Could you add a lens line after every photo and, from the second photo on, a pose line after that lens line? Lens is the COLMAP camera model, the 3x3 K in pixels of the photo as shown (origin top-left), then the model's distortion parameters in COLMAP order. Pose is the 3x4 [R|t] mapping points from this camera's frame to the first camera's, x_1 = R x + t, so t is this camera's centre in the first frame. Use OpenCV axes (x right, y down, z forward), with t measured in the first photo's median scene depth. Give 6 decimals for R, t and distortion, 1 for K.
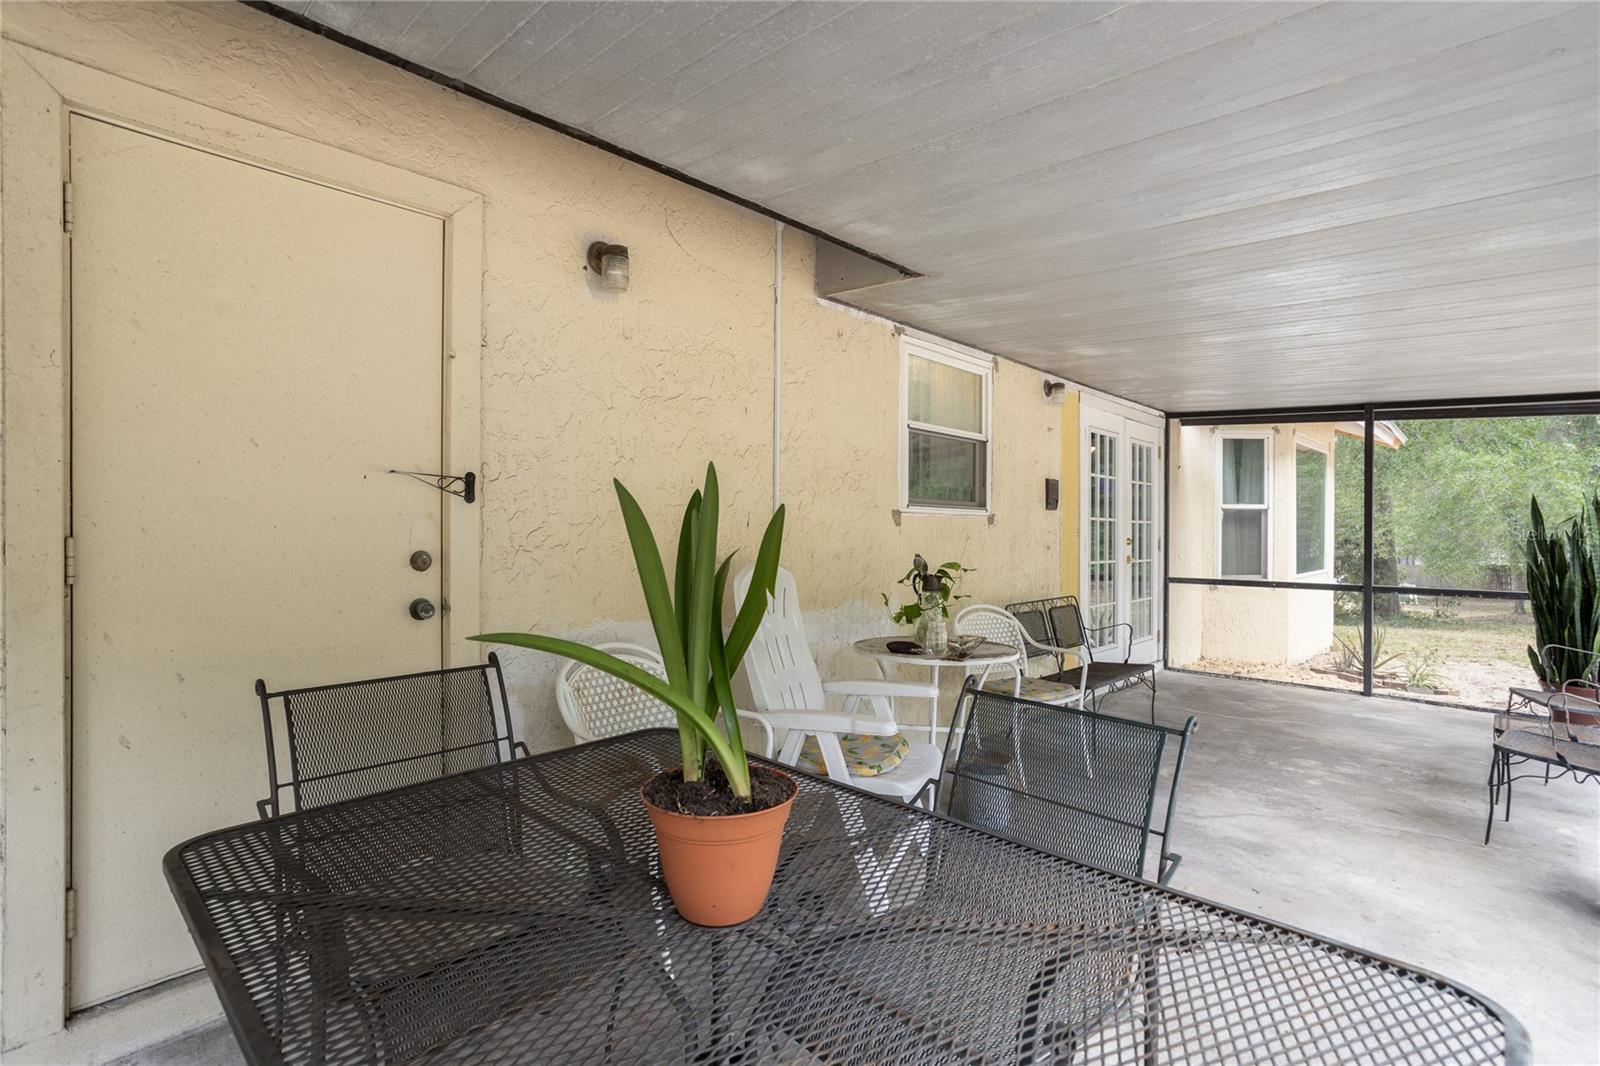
lens RADIAL K [[770.5, 0, 799.0], [0, 770.5, 533.1], [0, 0, 1]] dist [-0.028484, 0.014734]
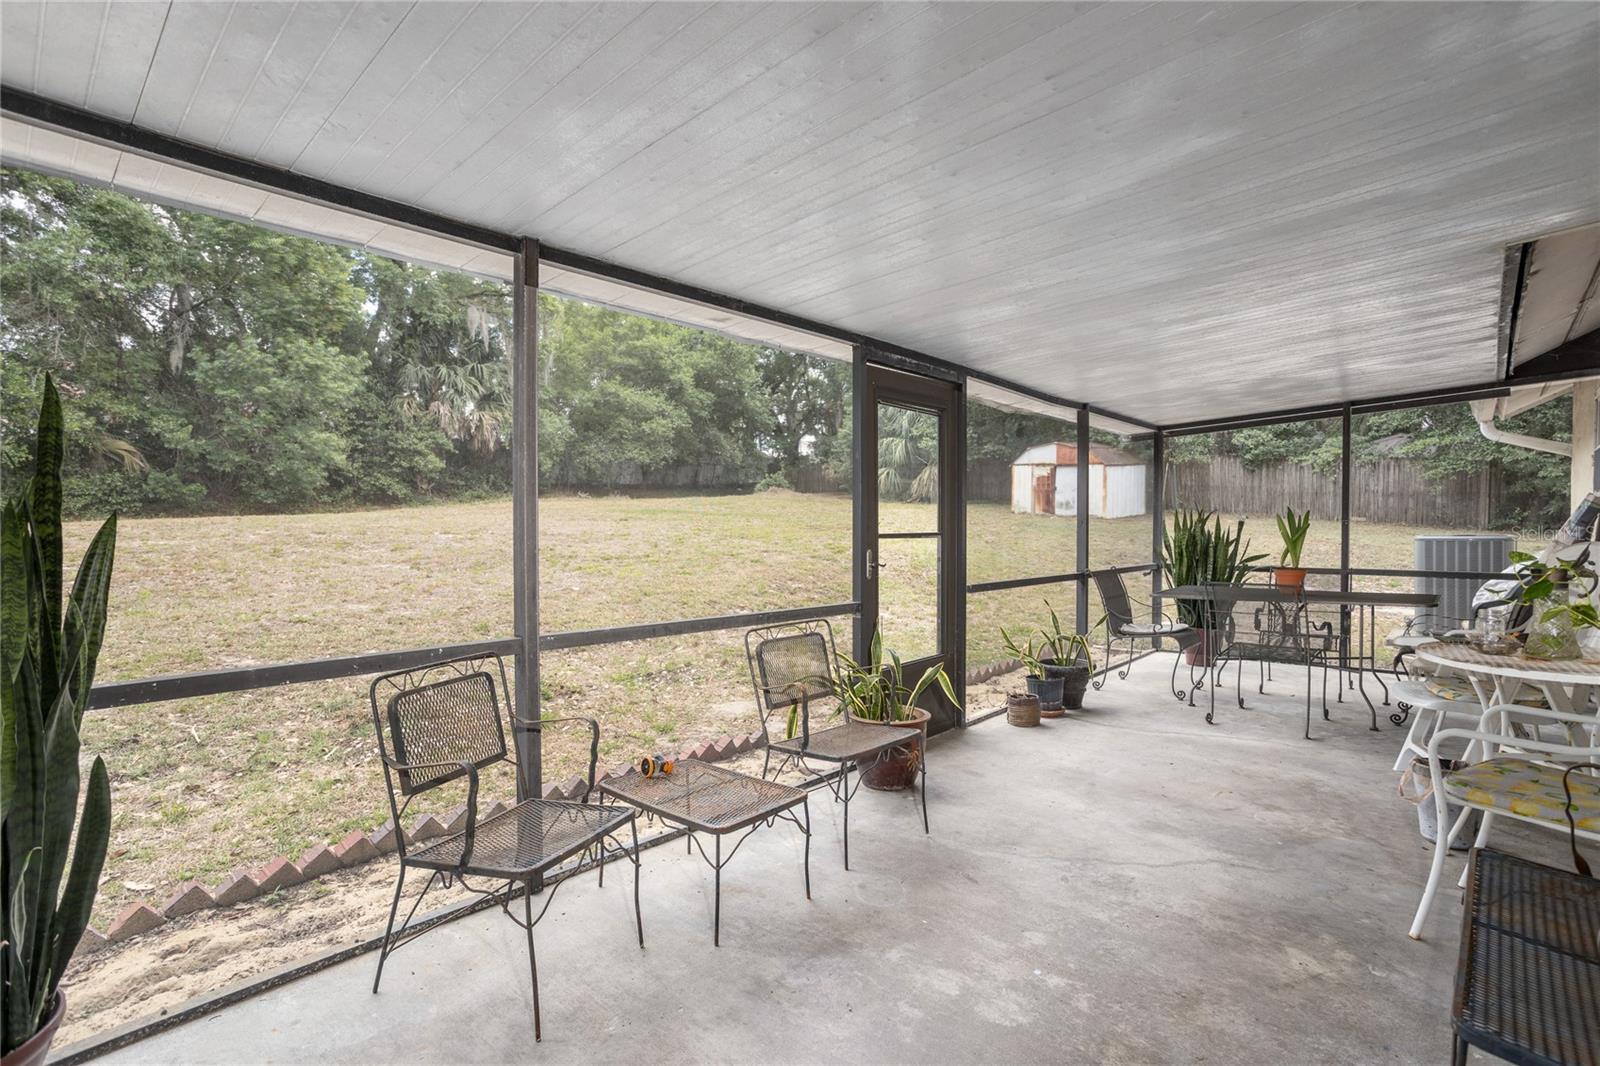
lens RADIAL K [[770.5, 0, 801.6], [0, 770.5, 525.8], [0, 0, 1]] dist [-0.028484, 0.014734]
pose [[-0.999562, -0.003230, -0.029403, 0.873620], [-0.003640, 0.999896, 0.013920, 0.001749], [0.029355, 0.014021, -0.999471, 1.578685]]
